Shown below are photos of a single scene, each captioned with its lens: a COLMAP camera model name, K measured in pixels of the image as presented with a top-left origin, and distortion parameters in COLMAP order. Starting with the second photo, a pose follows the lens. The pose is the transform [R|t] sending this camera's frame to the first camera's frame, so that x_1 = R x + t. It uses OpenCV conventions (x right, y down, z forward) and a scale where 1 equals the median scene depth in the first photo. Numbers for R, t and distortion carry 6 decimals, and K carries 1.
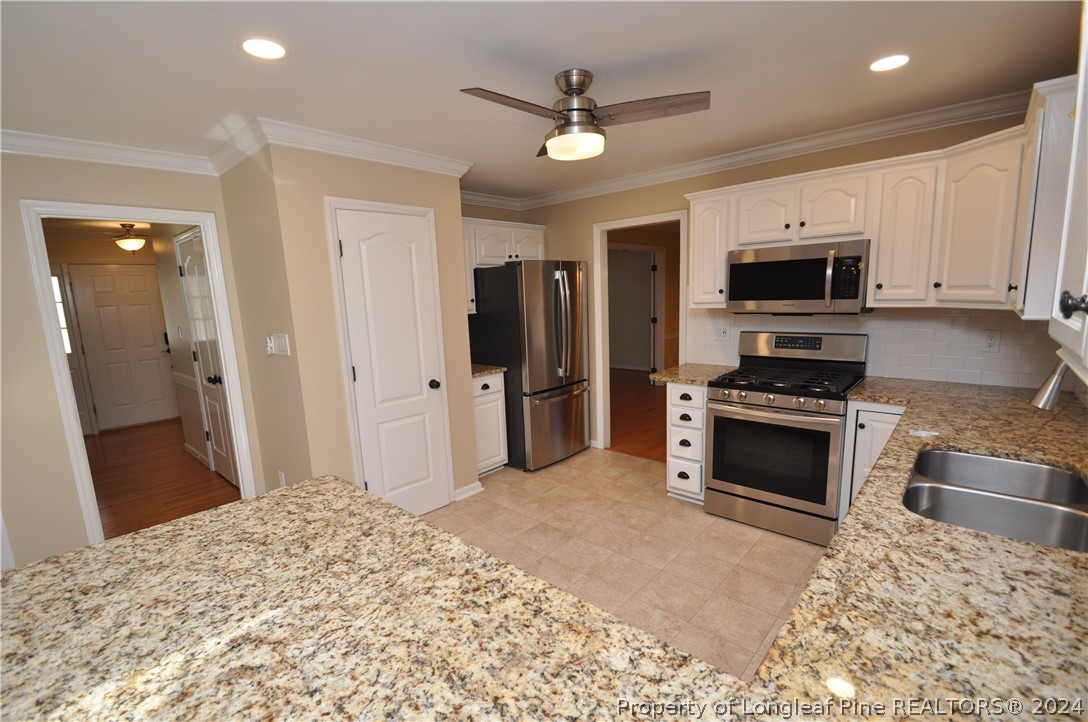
lens RADIAL K [[474.5, 0, 534.9], [0, 474.5, 372.2], [0, 0, 1]] dist [0.012046, -0.016535]
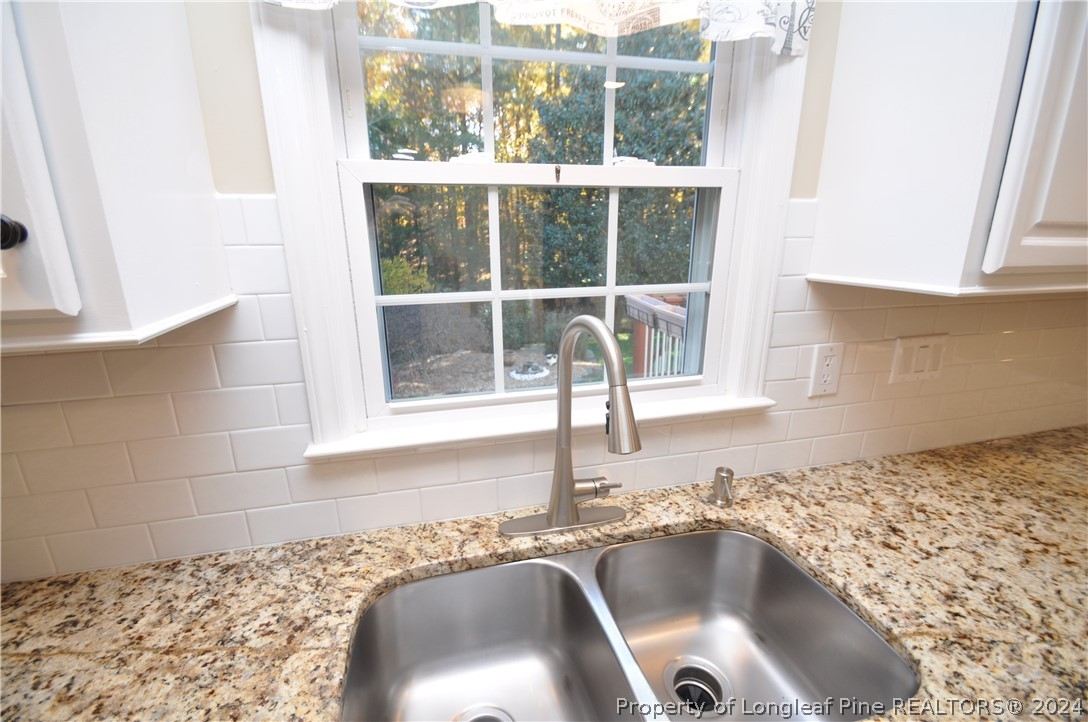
lens RADIAL K [[473.7, 0, 535.2], [0, 473.7, 371.8], [0, 0, 1]] dist [0.005290, -0.011509]
pose [[-0.836672, -0.106839, 0.537184, 0.389221], [0.131897, 0.912623, 0.386940, -0.100767], [-0.531586, 0.394595, -0.749474, 0.628441]]
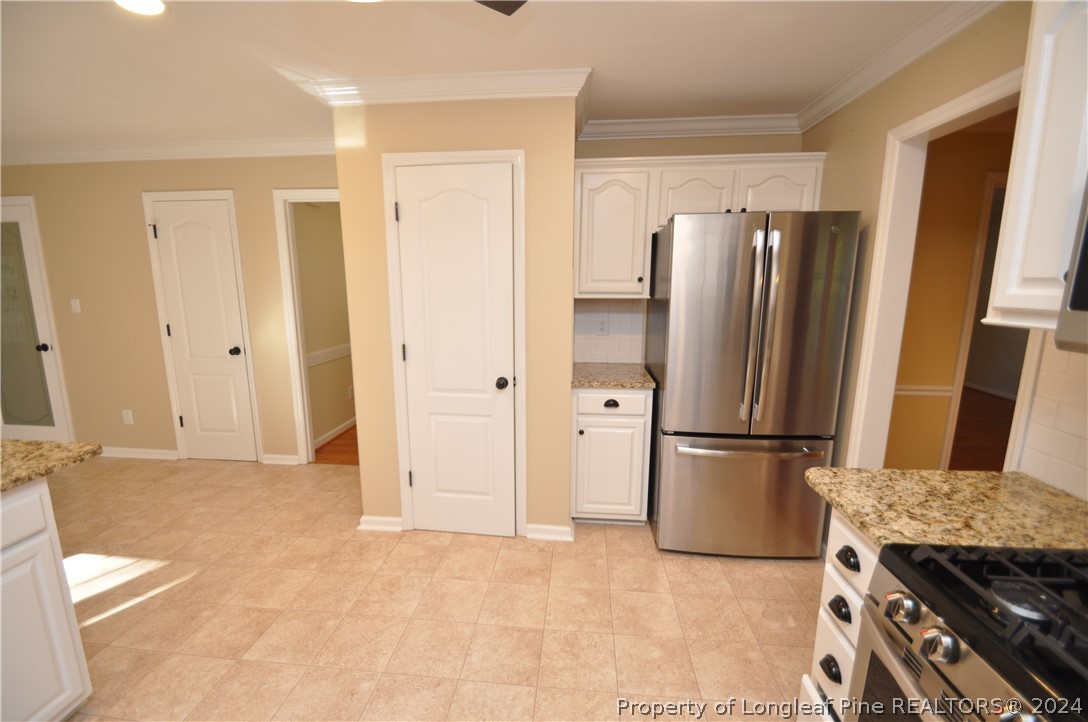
lens RADIAL K [[474.5, 0, 534.9], [0, 474.5, 372.2], [0, 0, 1]] dist [0.012046, -0.016535]
pose [[0.604291, 0.190162, -0.773738, 0.472724], [-0.156166, 0.980534, 0.119021, -0.105213], [0.781309, 0.048908, 0.622225, 0.627500]]
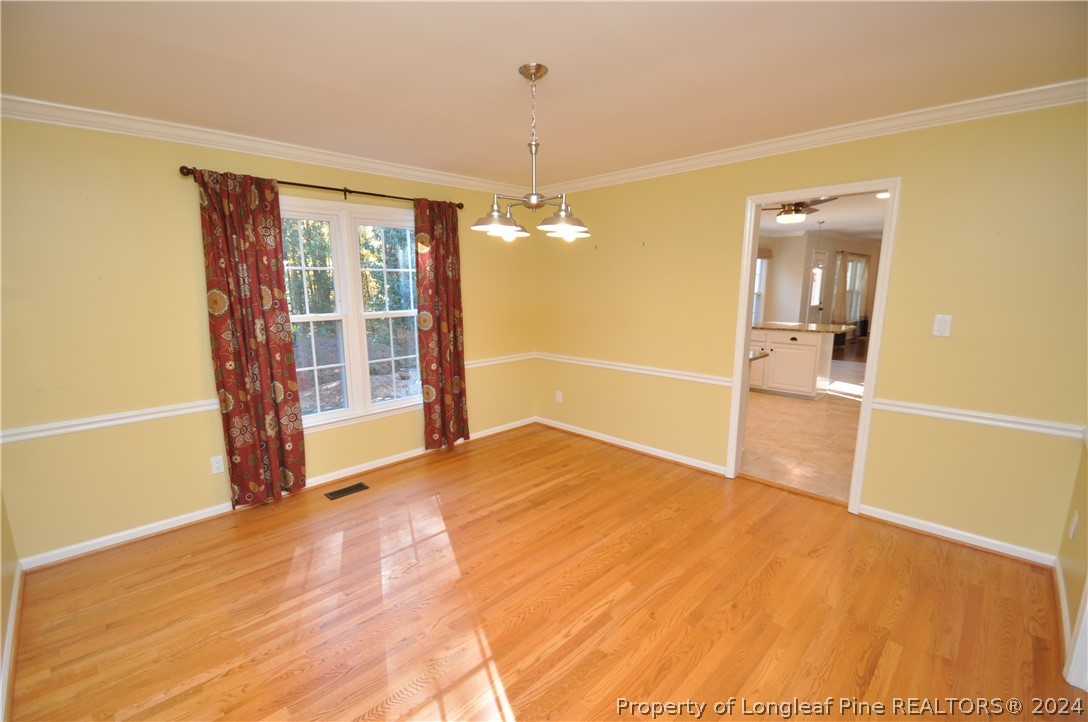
lens RADIAL K [[474.5, 0, 534.9], [0, 474.5, 372.2], [0, 0, 1]] dist [0.012046, -0.016535]
pose [[-0.997583, 0.041399, 0.055803, 0.890513], [0.058027, 0.938138, 0.341365, -0.455948], [-0.038219, 0.343778, -0.938273, 2.525307]]
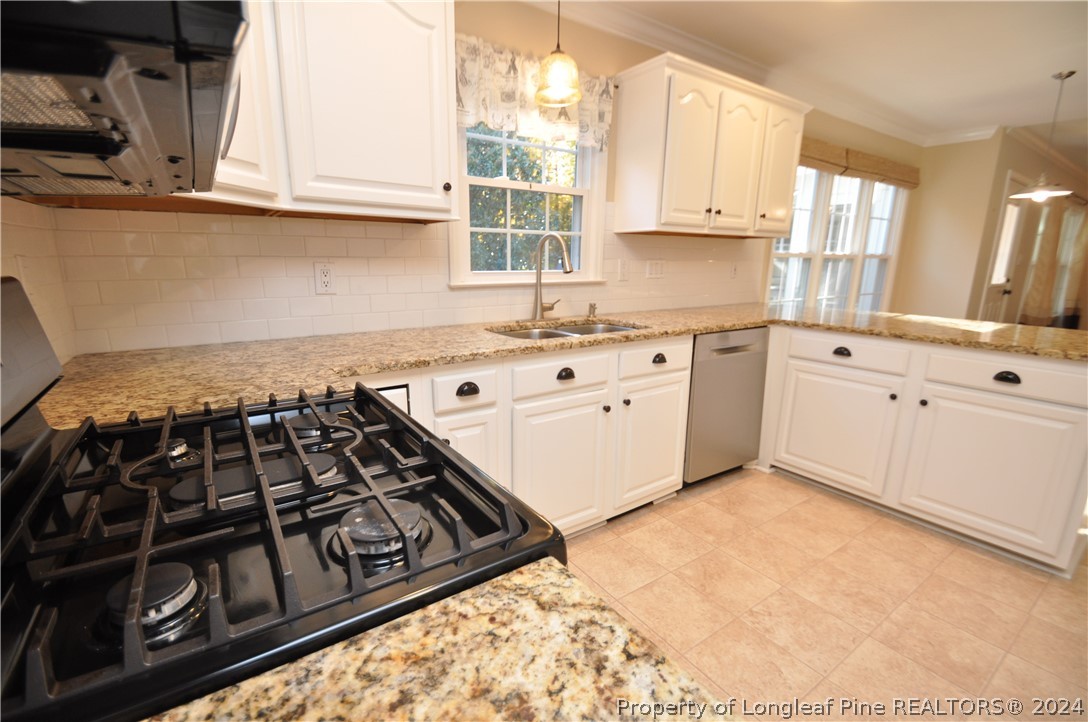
lens RADIAL K [[473.7, 0, 535.2], [0, 473.7, 371.8], [0, 0, 1]] dist [0.005290, -0.011509]
pose [[-0.974253, -0.020634, 0.224510, 0.353388], [0.067257, 0.923863, 0.376766, -0.108237], [-0.215191, 0.382166, -0.898689, 1.189860]]
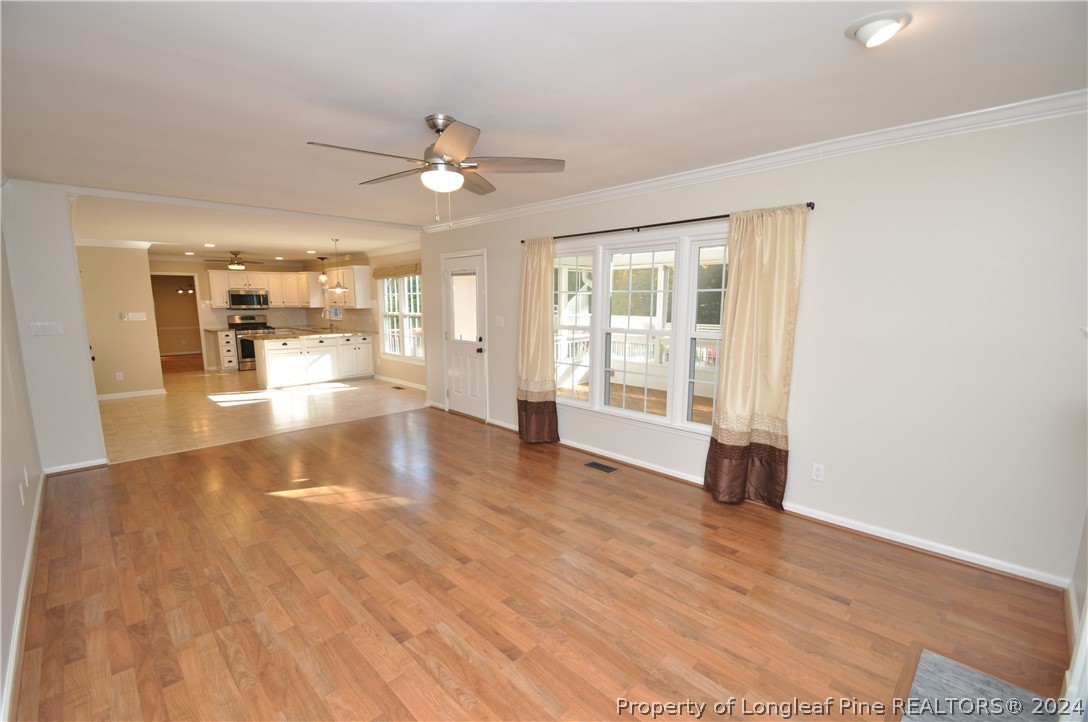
lens RADIAL K [[473.7, 0, 535.2], [0, 473.7, 371.8], [0, 0, 1]] dist [0.005290, -0.011509]
pose [[0.052952, -0.111235, 0.992382, -2.981620], [0.165321, 0.981040, 0.101142, 0.338228], [-0.984817, 0.158706, 0.070338, -1.305539]]
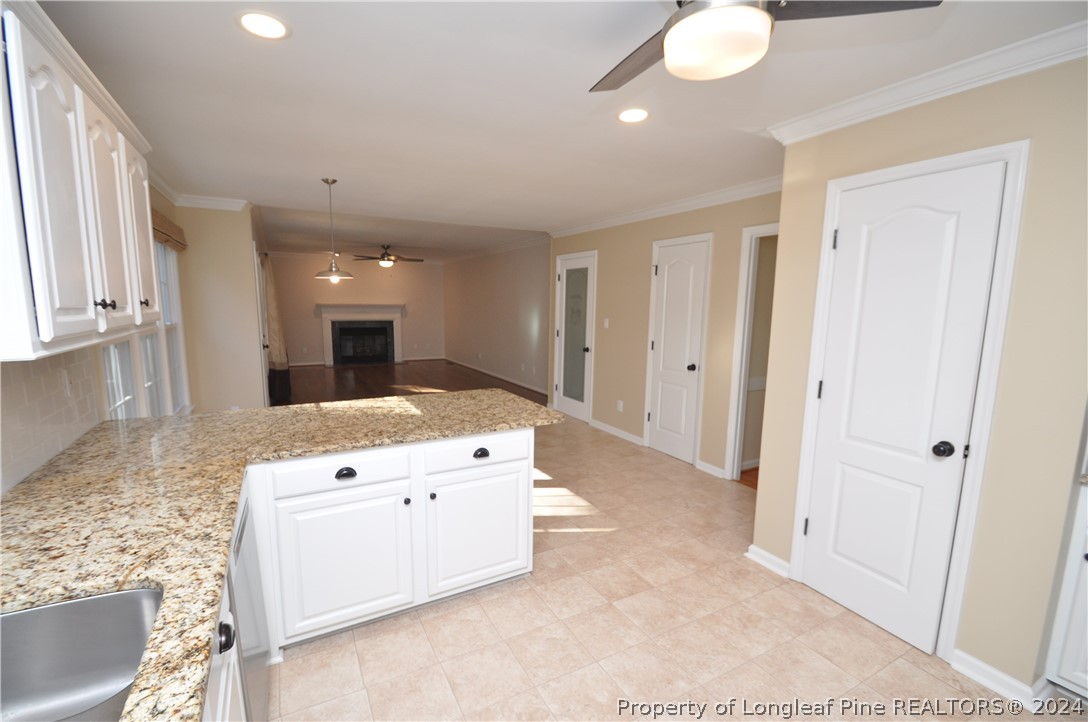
lens RADIAL K [[473.7, 0, 535.2], [0, 473.7, 371.8], [0, 0, 1]] dist [0.005290, -0.011509]
pose [[-0.324616, 0.172562, -0.929971, 0.546924], [-0.155009, 0.960217, 0.232282, -0.141299], [0.933058, 0.219557, -0.284953, 0.756112]]
